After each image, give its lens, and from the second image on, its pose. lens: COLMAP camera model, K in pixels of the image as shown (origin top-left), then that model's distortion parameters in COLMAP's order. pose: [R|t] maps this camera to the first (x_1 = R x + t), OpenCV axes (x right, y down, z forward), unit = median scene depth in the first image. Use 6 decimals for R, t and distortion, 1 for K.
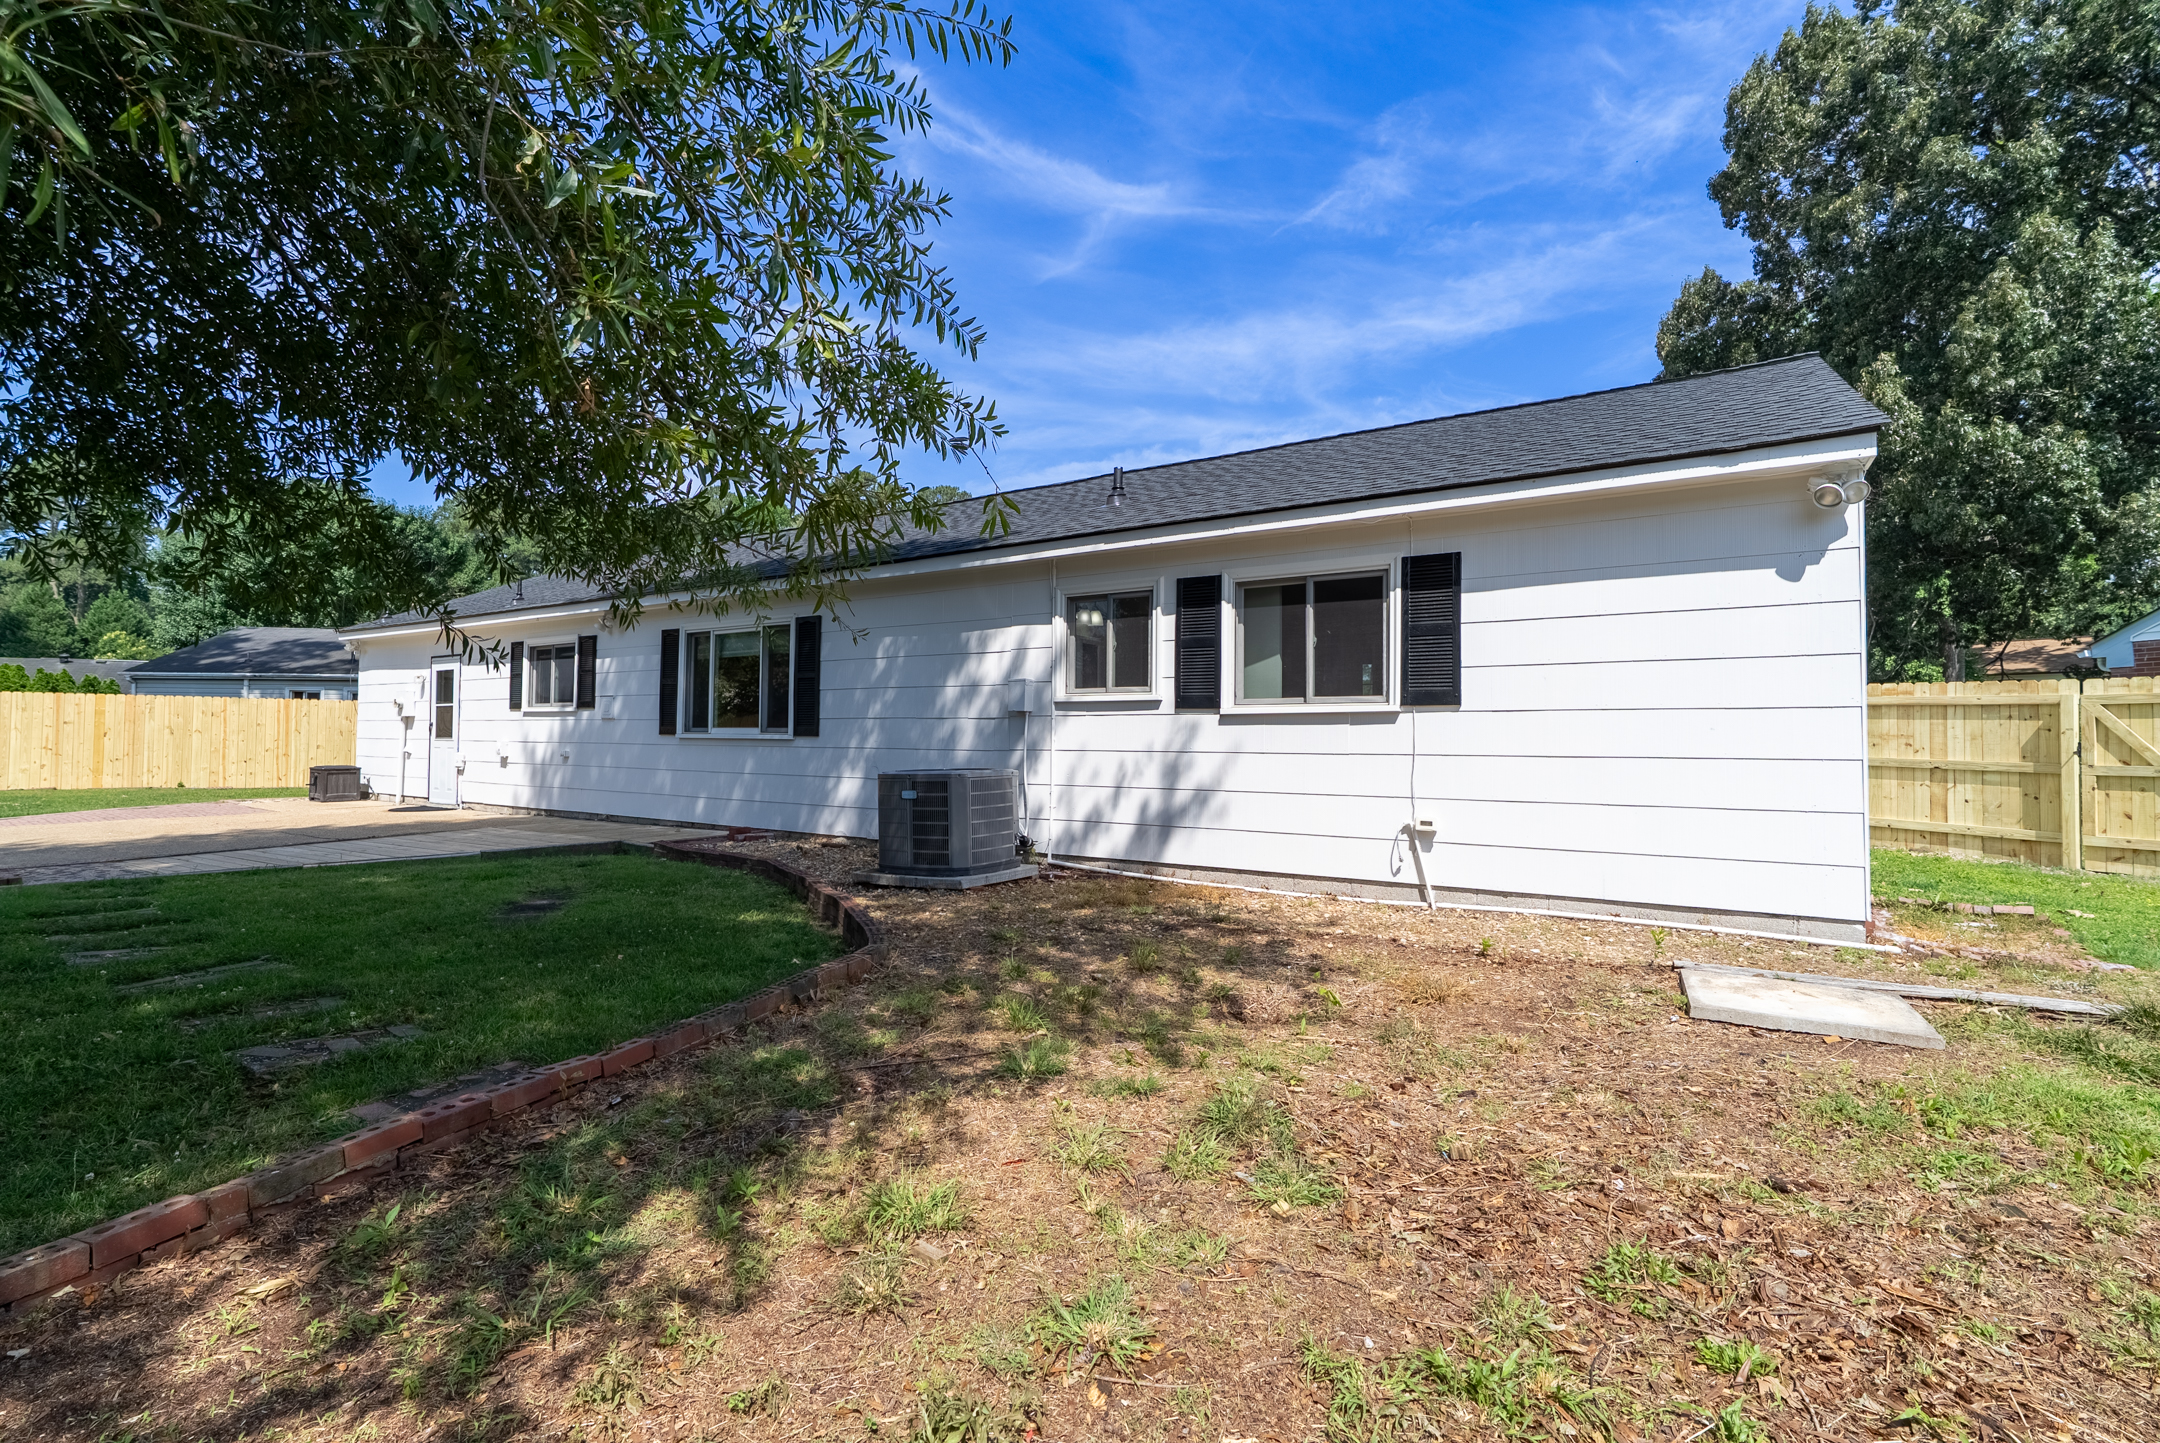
lens RADIAL K [[972.2, 0, 1075.0], [0, 972.2, 711.4], [0, 0, 1]] dist [-0.011640, 0.004040]
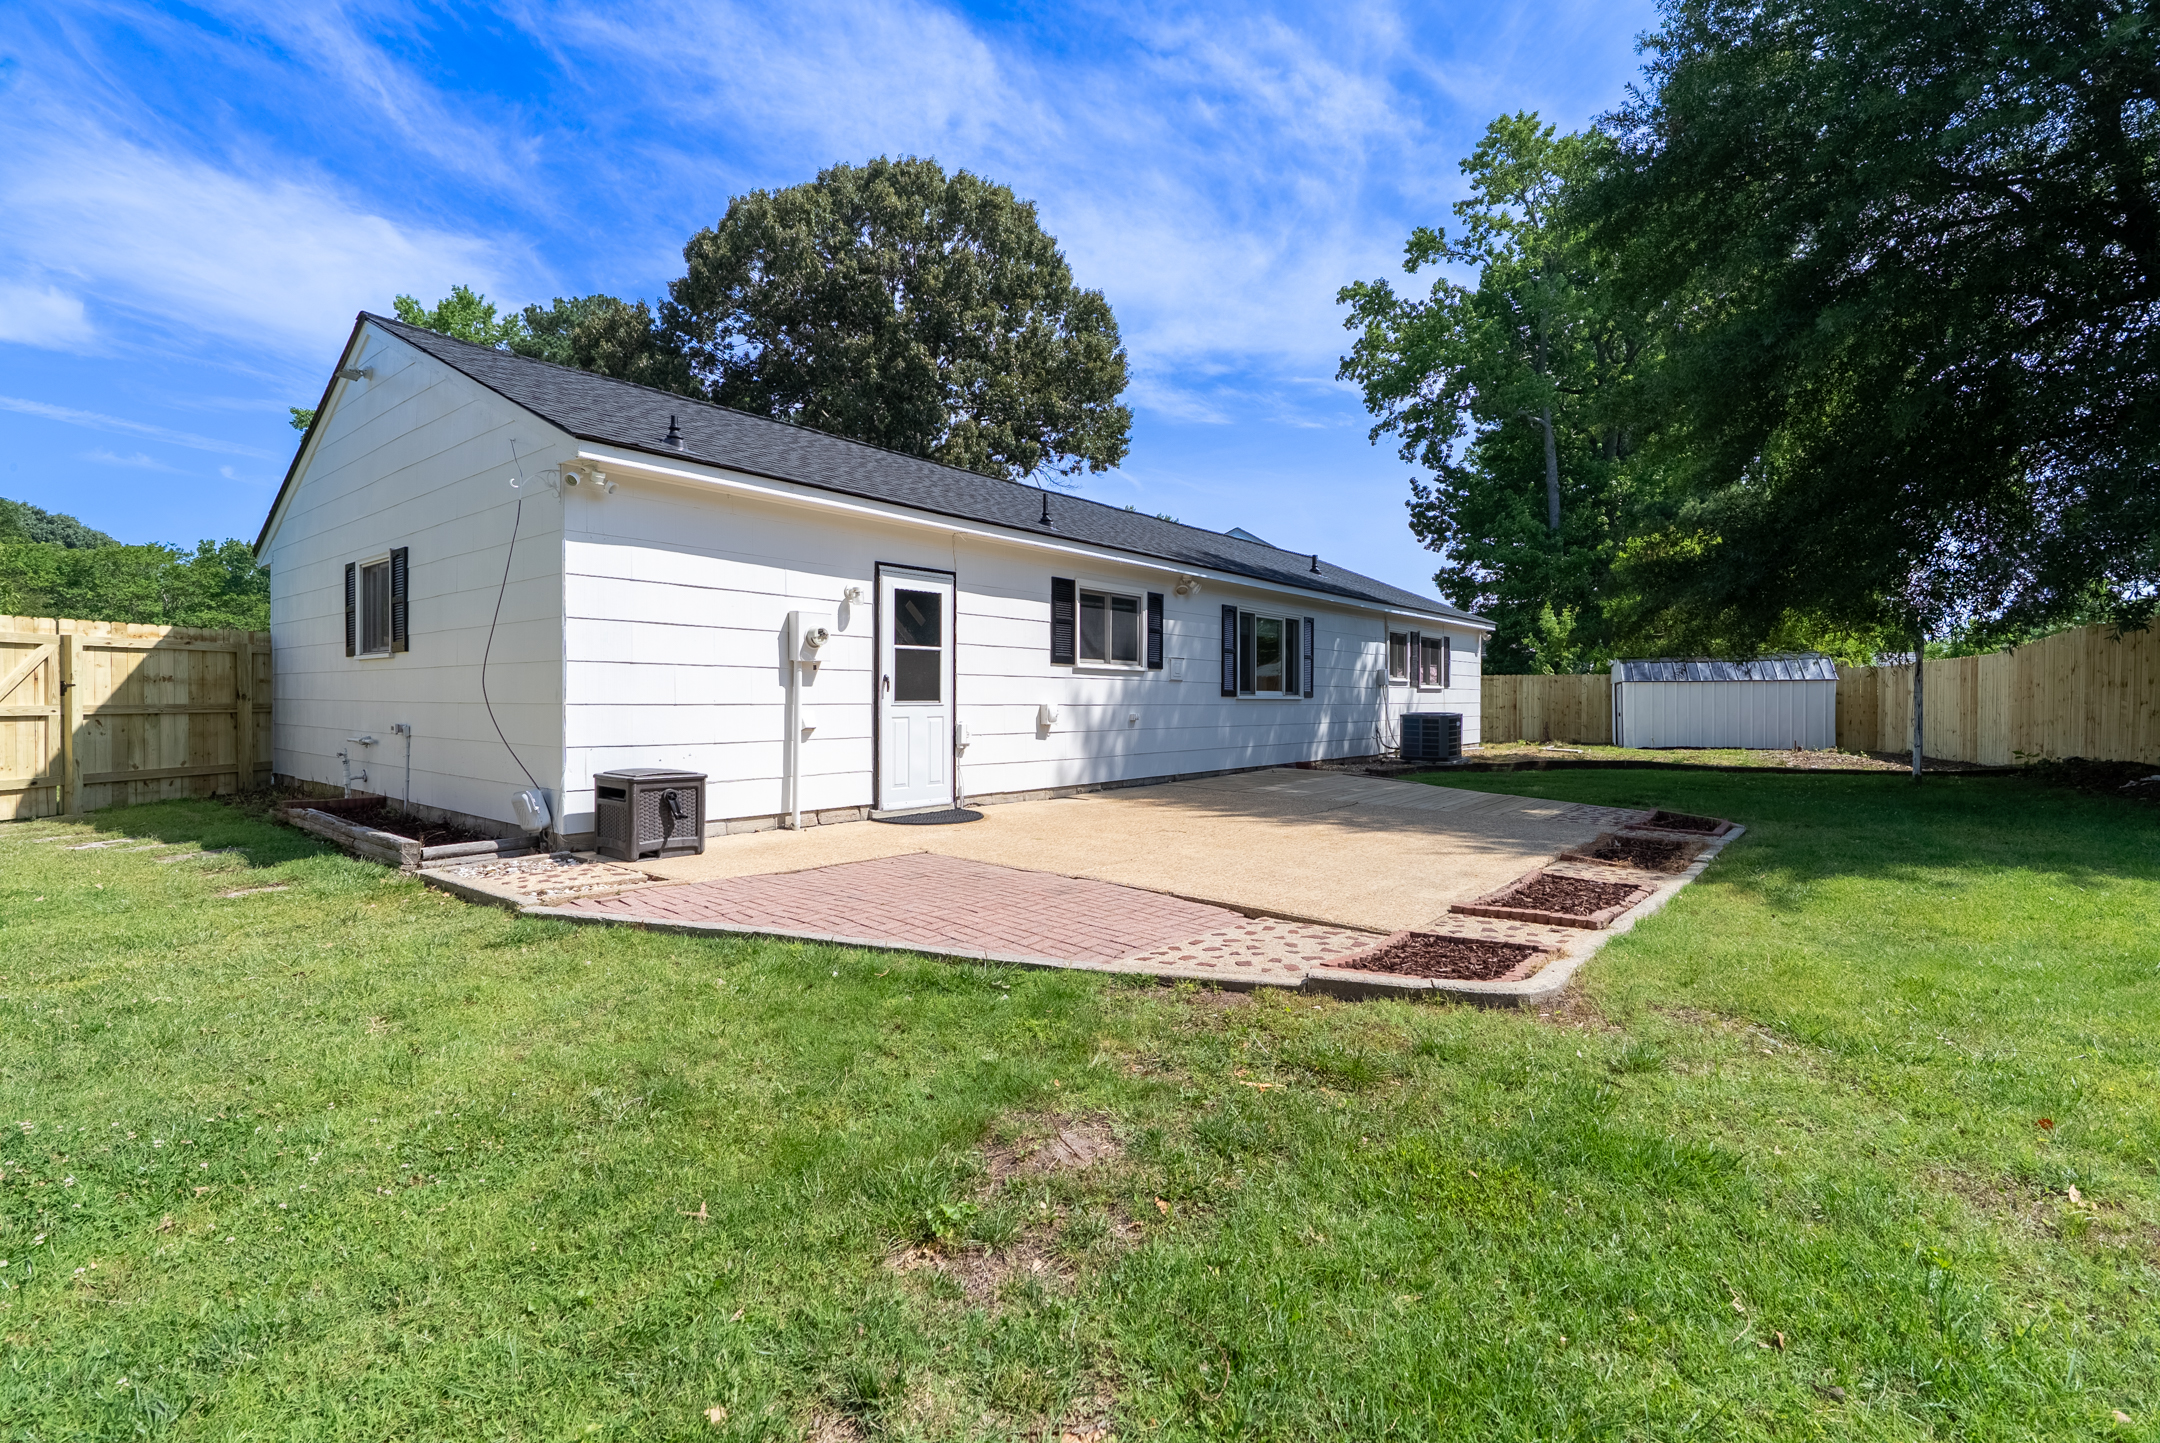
lens RADIAL K [[972.2, 0, 1075.0], [0, 972.2, 711.4], [0, 0, 1]] dist [-0.011640, 0.004040]
pose [[0.096151, -0.022940, 0.995102, -1.436070], [-0.033990, 0.999076, 0.026316, 0.016486], [-0.994786, -0.036354, 0.095282, 0.954503]]
